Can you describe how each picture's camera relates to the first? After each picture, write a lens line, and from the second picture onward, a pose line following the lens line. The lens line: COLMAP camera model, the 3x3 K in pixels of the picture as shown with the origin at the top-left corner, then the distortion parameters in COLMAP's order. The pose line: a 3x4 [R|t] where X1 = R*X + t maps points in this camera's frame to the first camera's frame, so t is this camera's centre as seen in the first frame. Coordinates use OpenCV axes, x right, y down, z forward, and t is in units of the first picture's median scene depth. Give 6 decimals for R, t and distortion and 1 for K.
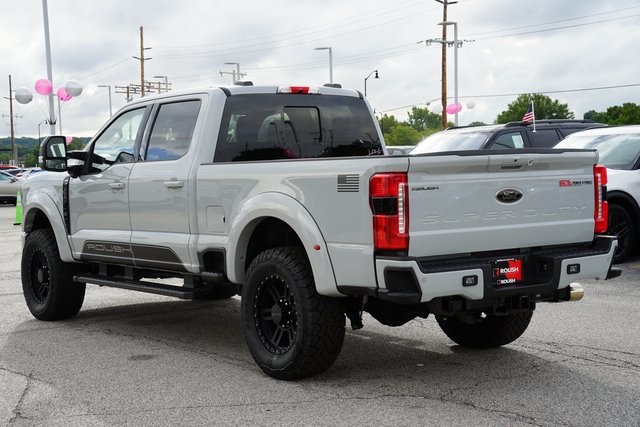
lens RADIAL K [[1066.8, 0, 318.2], [0, 1066.8, 214.1], [0, 0, 1]] dist [0.426217, 0.000000]
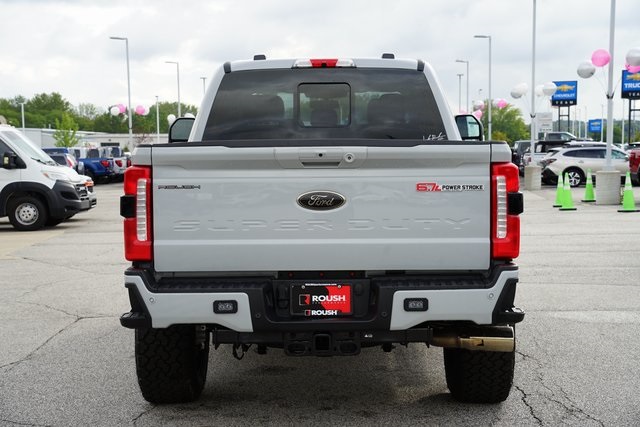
lens RADIAL K [[1141.8, 0, 320.9], [0, 1141.8, 211.6], [0, 0, 1]] dist [0.402602, 0.000000]
pose [[0.795494, 0.051200, -0.603794, 0.653874], [-0.041481, 0.998688, 0.030034, -0.033265], [0.604540, 0.001154, 0.796574, 0.353023]]
